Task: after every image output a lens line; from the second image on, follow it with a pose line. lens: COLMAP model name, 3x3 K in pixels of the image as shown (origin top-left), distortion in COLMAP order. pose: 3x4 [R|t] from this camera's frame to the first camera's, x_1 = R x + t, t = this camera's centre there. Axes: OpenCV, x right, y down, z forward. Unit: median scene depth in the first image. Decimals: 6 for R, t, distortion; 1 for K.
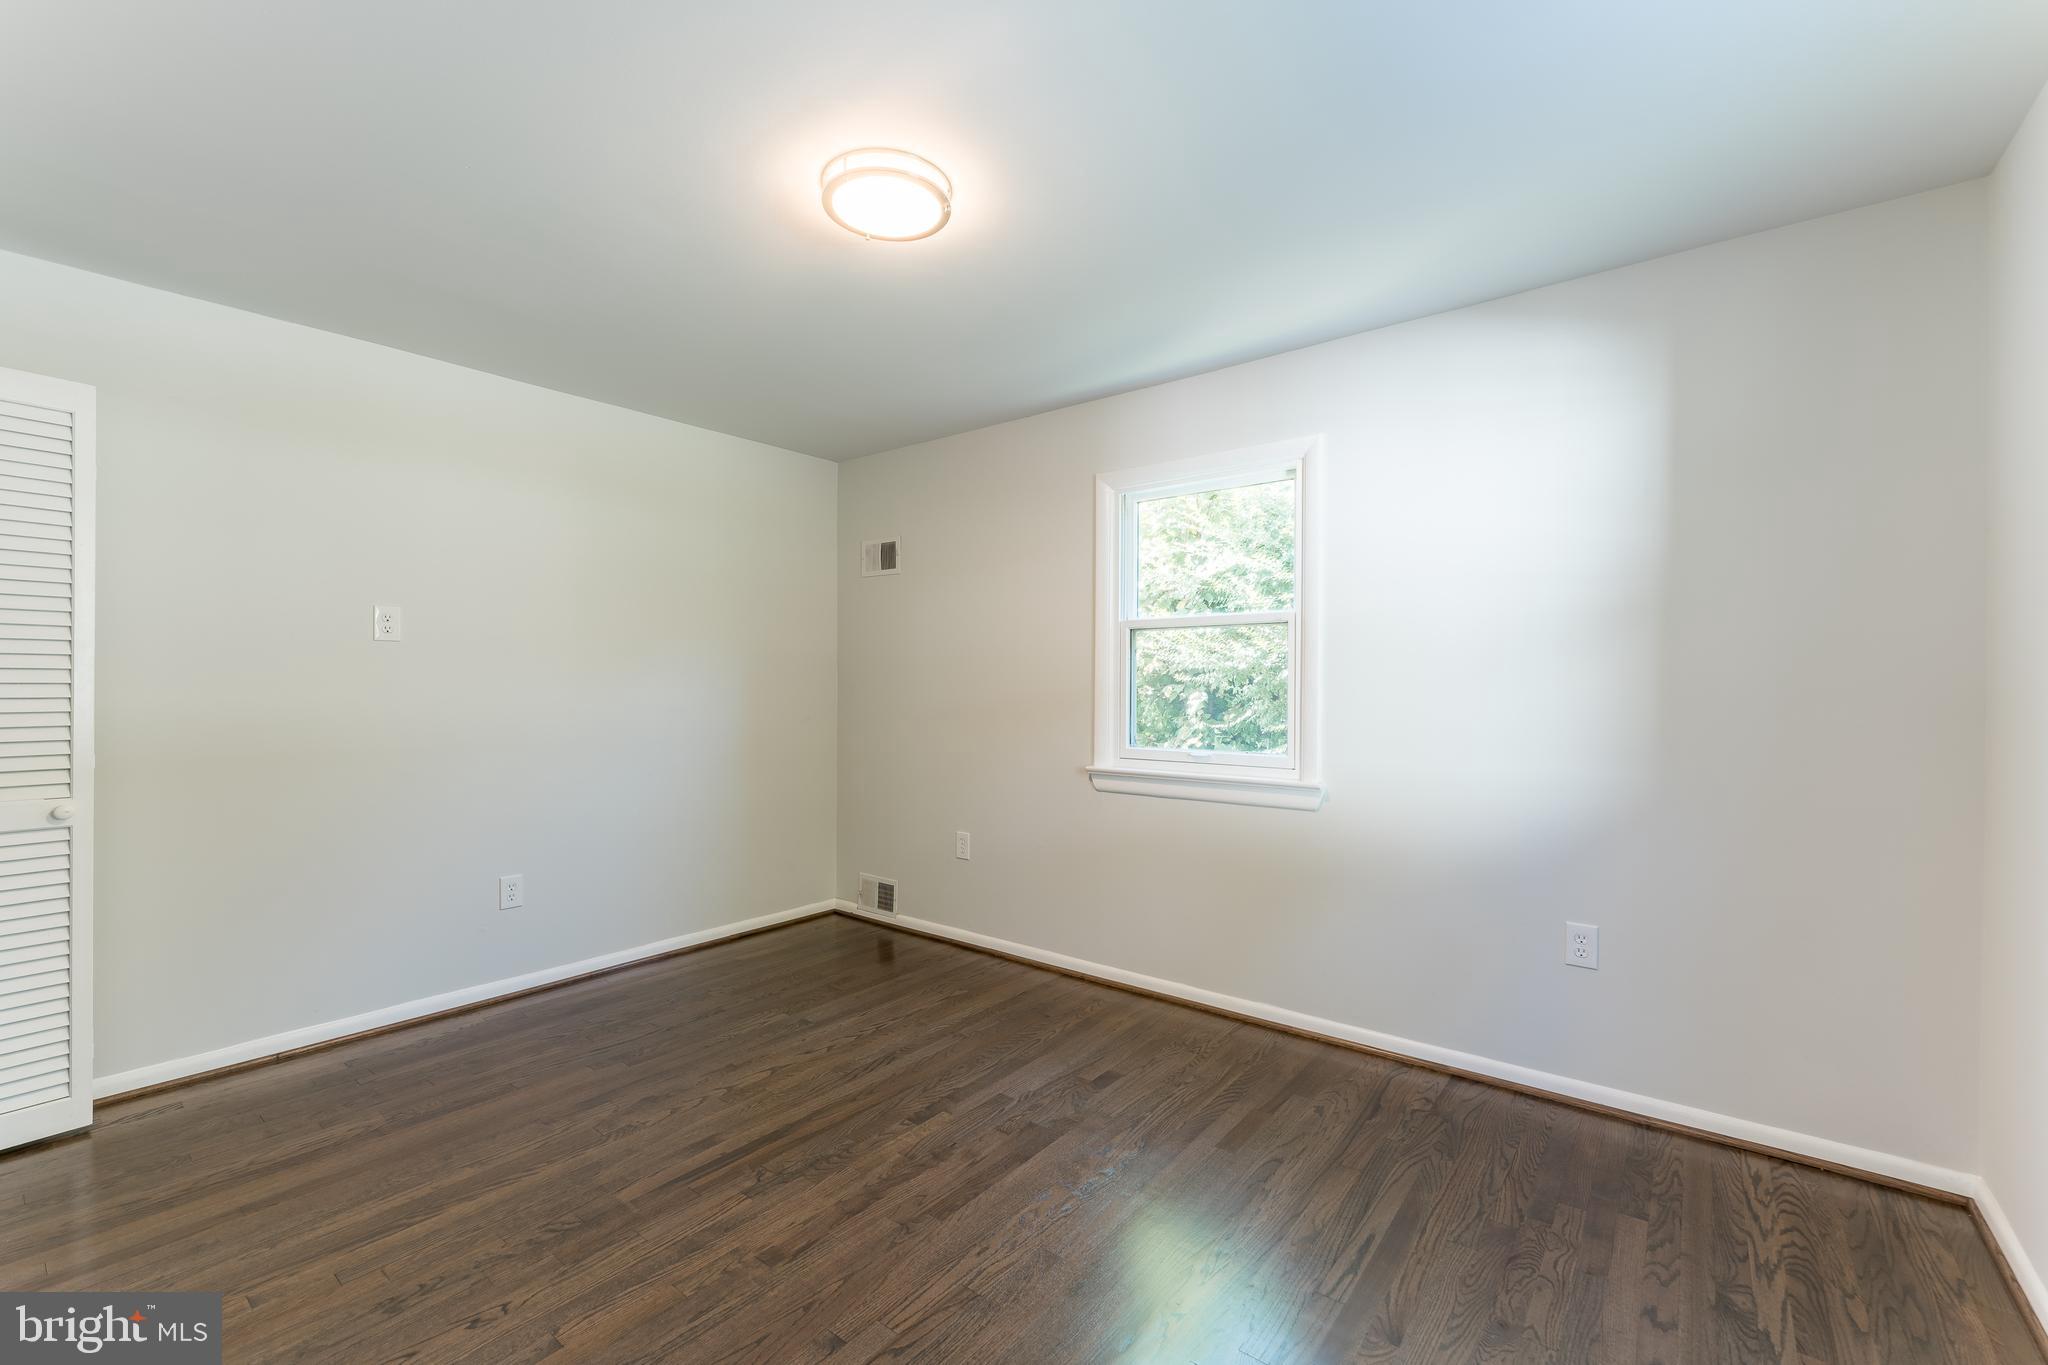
lens RADIAL K [[834.2, 0, 1023.3], [0, 834.2, 688.6], [0, 0, 1]] dist [-0.002144, -0.000233]
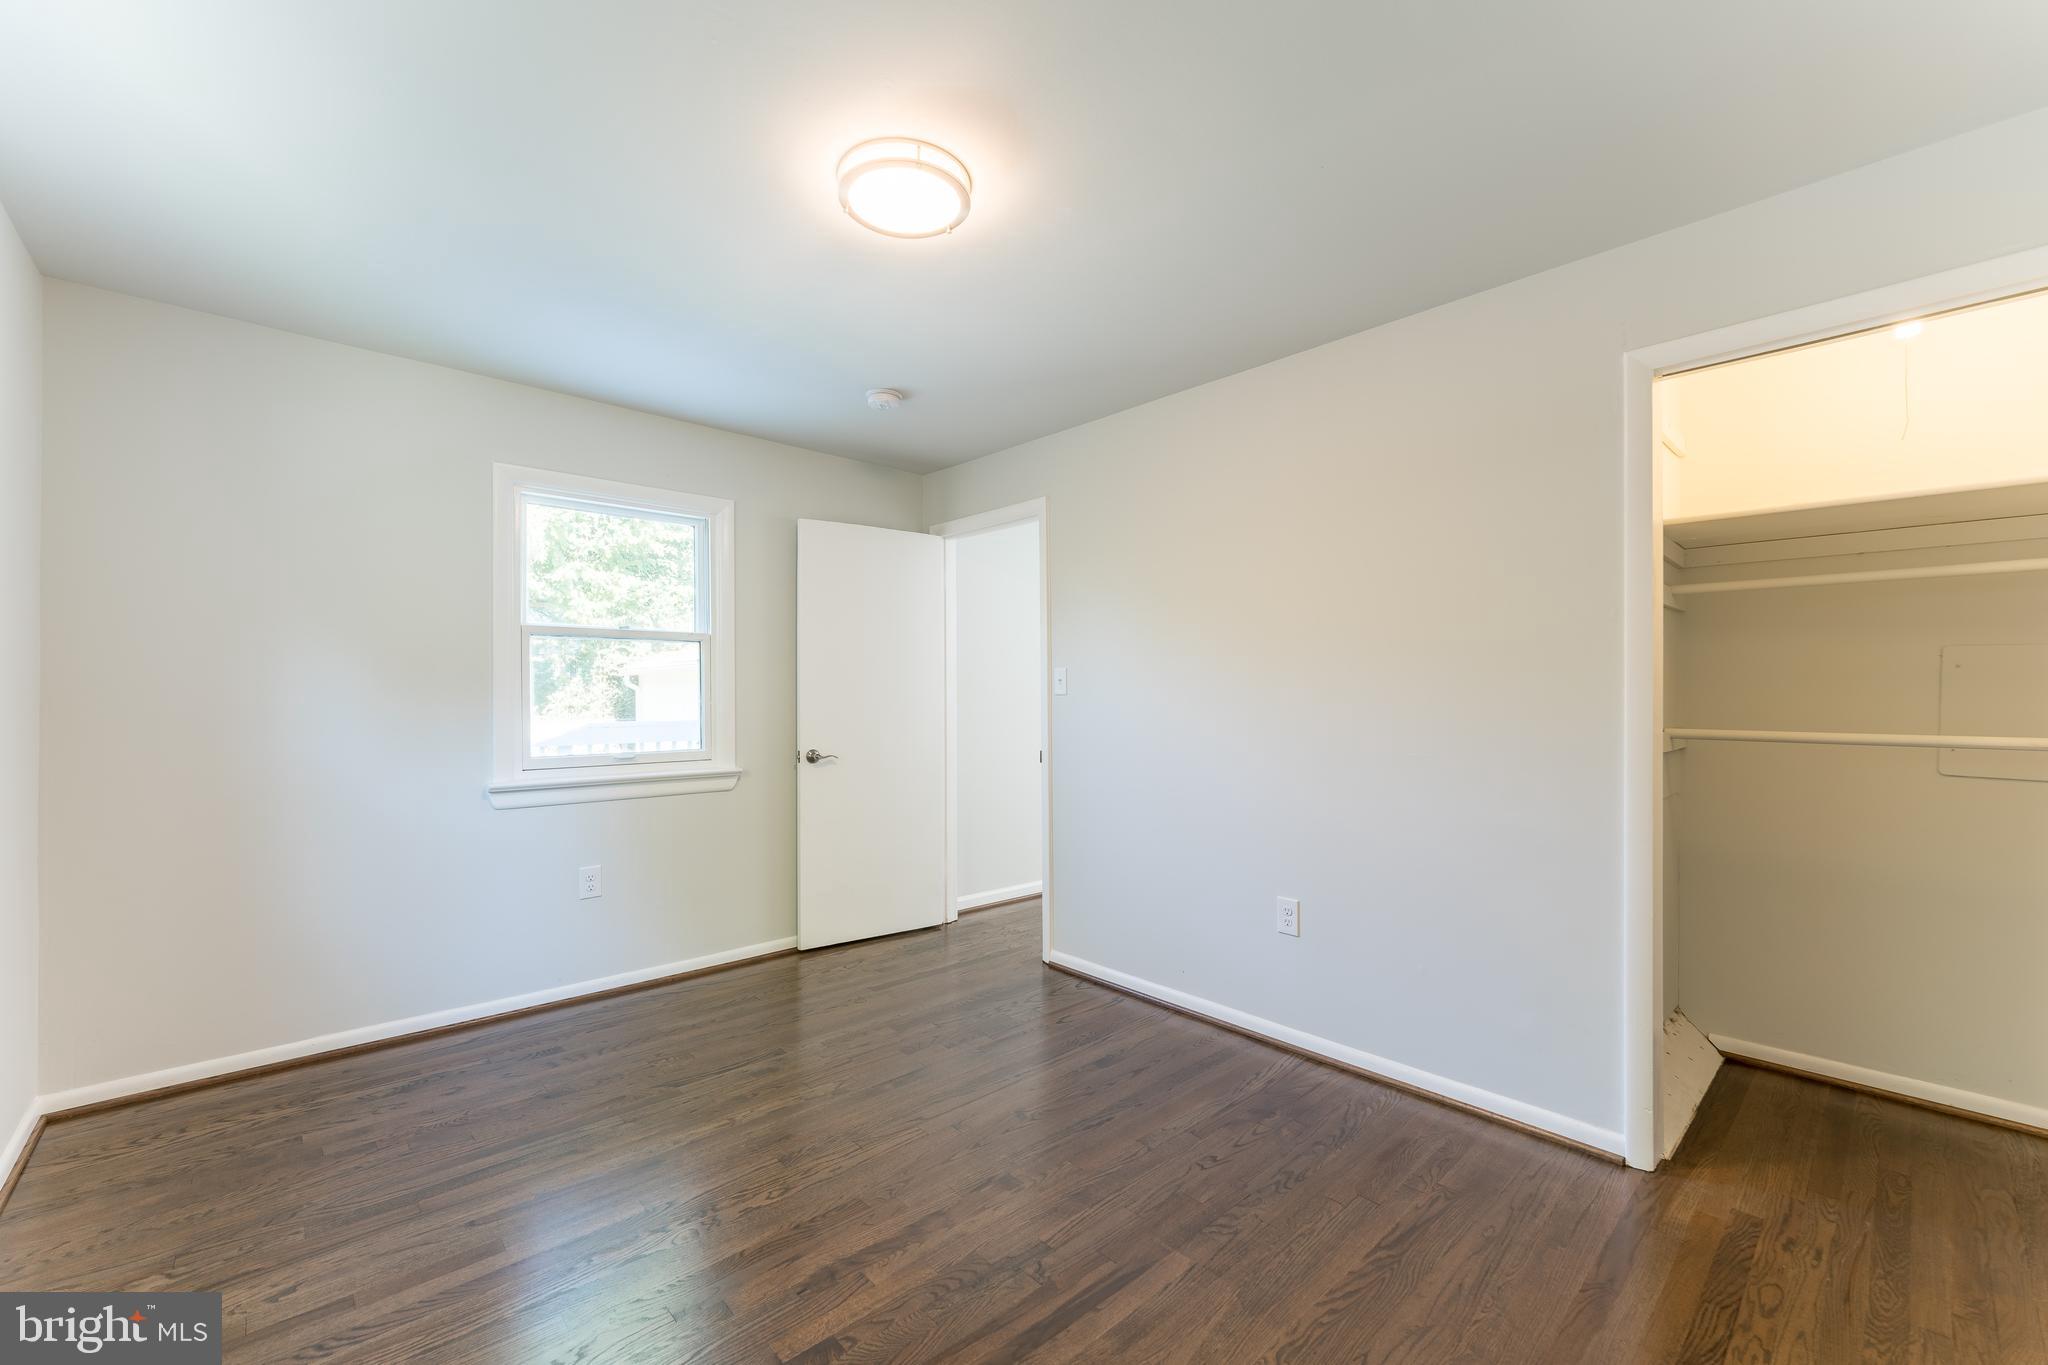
lens RADIAL K [[834.2, 0, 1024.0], [0, 834.2, 683.7], [0, 0, 1]] dist [-0.002144, -0.000233]
pose [[-0.987433, -0.001058, 0.158037, -0.467849], [-0.002300, 0.999968, -0.007673, -0.009391], [-0.158024, -0.007940, -0.987403, 1.991884]]
